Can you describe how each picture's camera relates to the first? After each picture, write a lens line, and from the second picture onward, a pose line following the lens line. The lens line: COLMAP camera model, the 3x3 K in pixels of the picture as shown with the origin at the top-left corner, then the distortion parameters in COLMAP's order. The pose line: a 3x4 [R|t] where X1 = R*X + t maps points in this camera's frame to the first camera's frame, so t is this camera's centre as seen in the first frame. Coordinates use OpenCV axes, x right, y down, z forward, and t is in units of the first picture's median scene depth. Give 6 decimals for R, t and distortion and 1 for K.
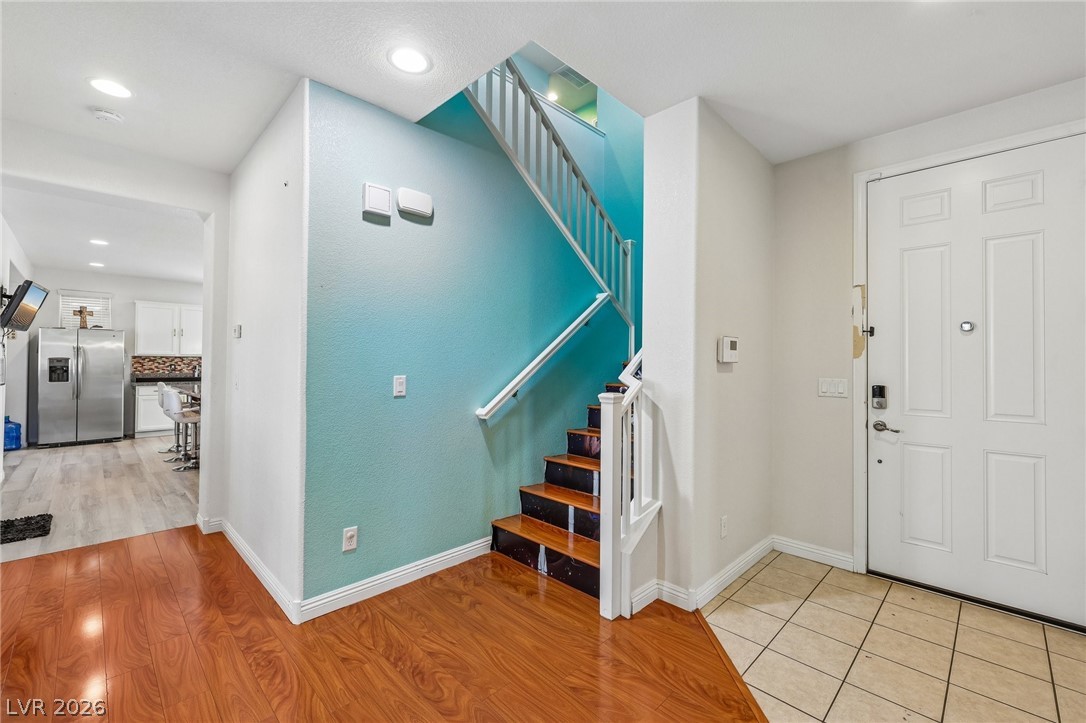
lens RADIAL K [[455.0, 0, 540.0], [0, 455.0, 357.7], [0, 0, 1]] dist [0.000009, 0.000515]
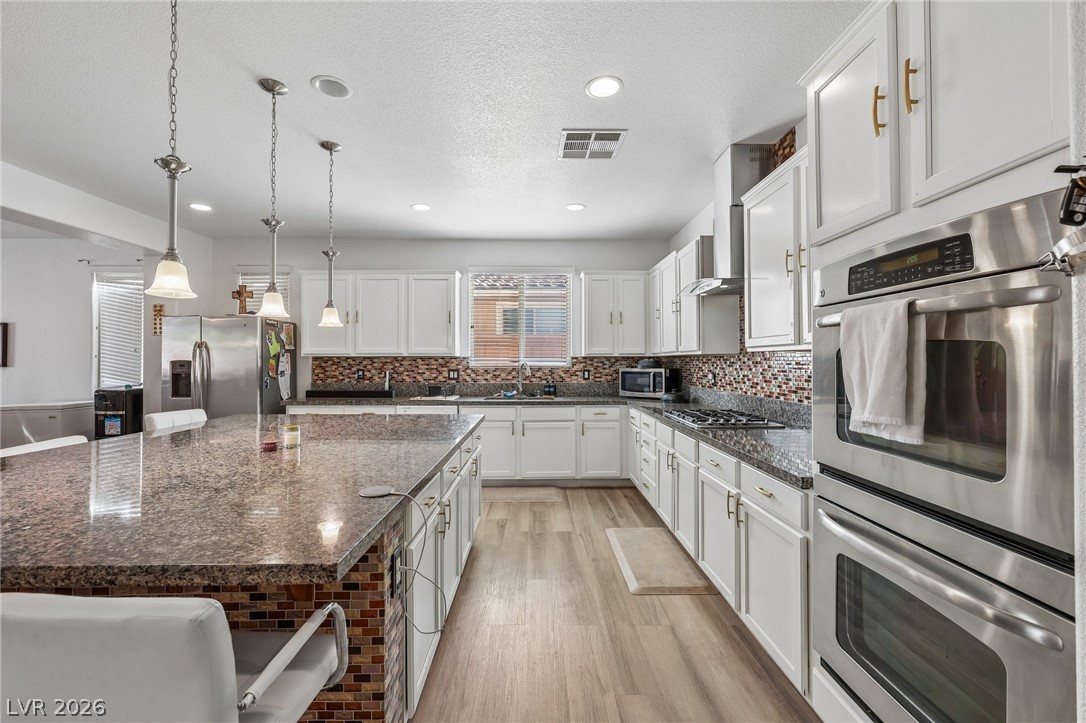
lens RADIAL K [[455.0, 0, 540.0], [0, 455.0, 357.7], [0, 0, 1]] dist [0.000009, 0.000515]
pose [[0.714241, -0.010869, -0.699816, -0.201251], [0.012045, 0.999922, -0.003236, 0.003804], [0.699797, -0.006118, 0.714316, 0.798428]]
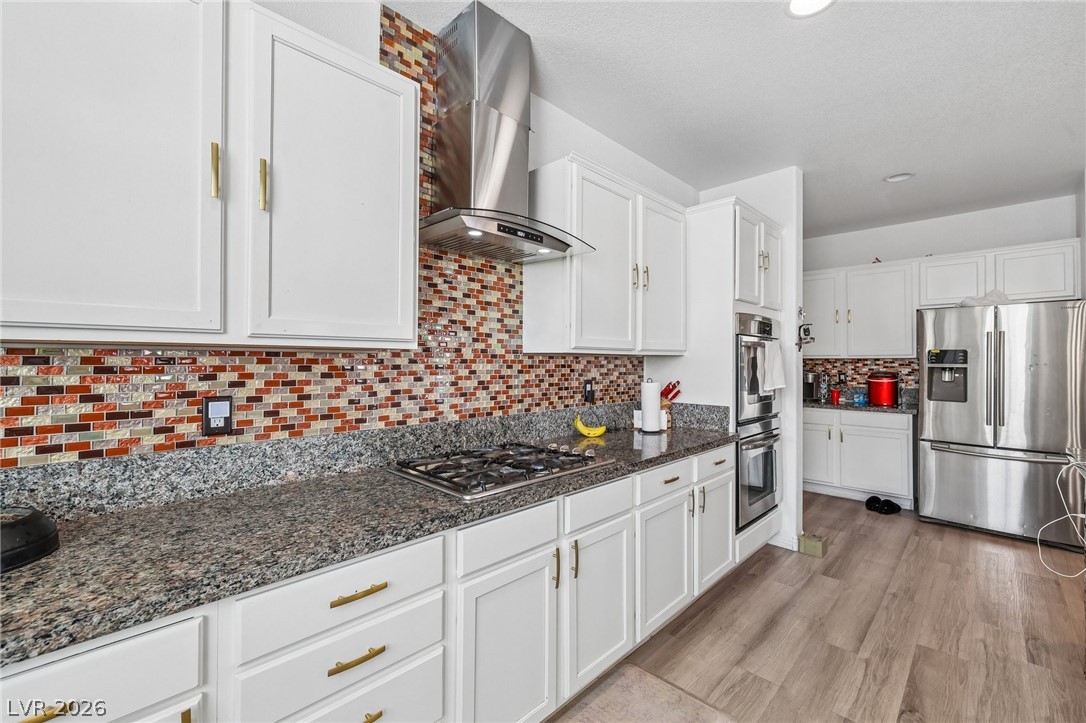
lens RADIAL K [[455.0, 0, 540.0], [0, 455.0, 357.7], [0, 0, 1]] dist [0.000009, 0.000515]
pose [[-0.007442, 0.004198, 0.999964, -0.619480], [-0.014162, 0.999890, -0.004303, 0.004614], [-0.999872, -0.014193, -0.007381, 1.194130]]
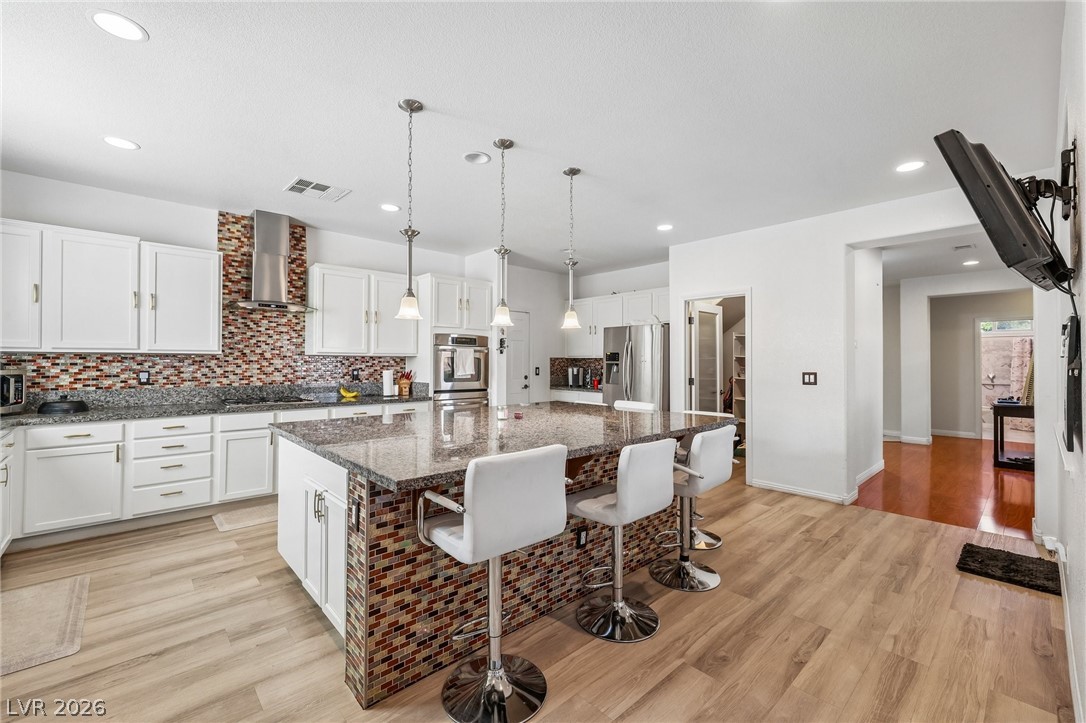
lens RADIAL K [[455.0, 0, 540.0], [0, 455.0, 357.7], [0, 0, 1]] dist [0.000009, 0.000515]
pose [[0.041630, 0.004469, 0.999123, -0.939941], [-0.013956, 0.999895, -0.003891, 0.001918], [-0.999036, -0.013781, 0.041688, 0.843942]]
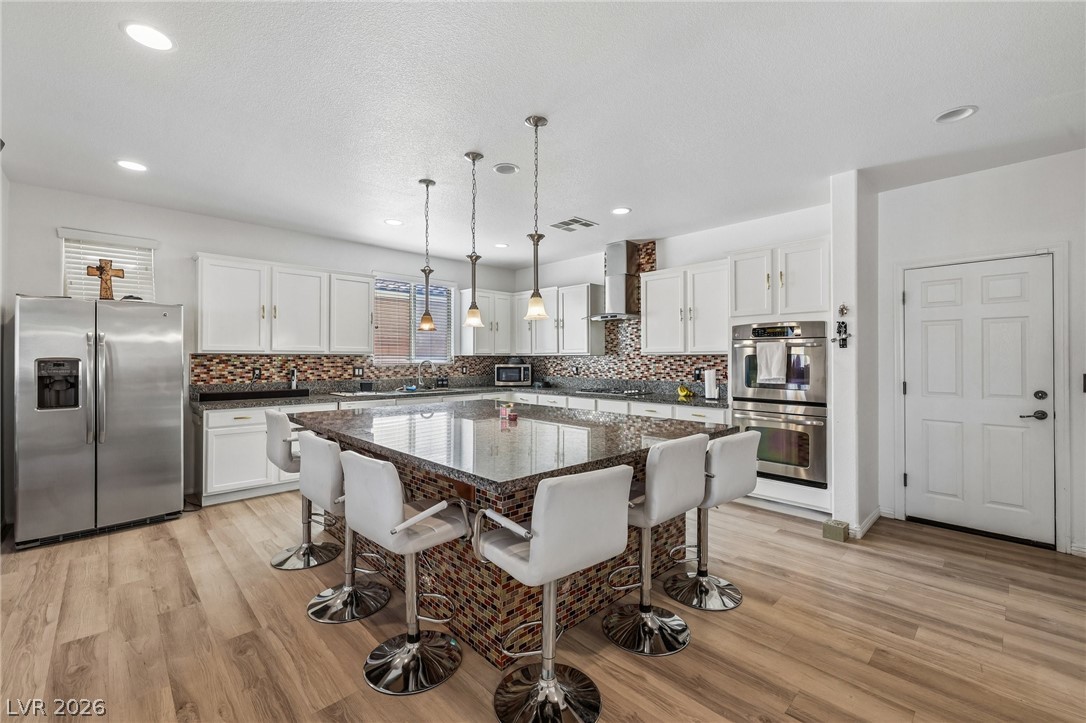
lens RADIAL K [[455.0, 0, 540.0], [0, 455.0, 357.7], [0, 0, 1]] dist [0.000009, 0.000515]
pose [[0.999685, -0.004256, -0.024715, -0.476433], [0.004469, 0.999953, 0.008574, -0.002093], [0.024677, -0.008681, 0.999658, 0.473198]]
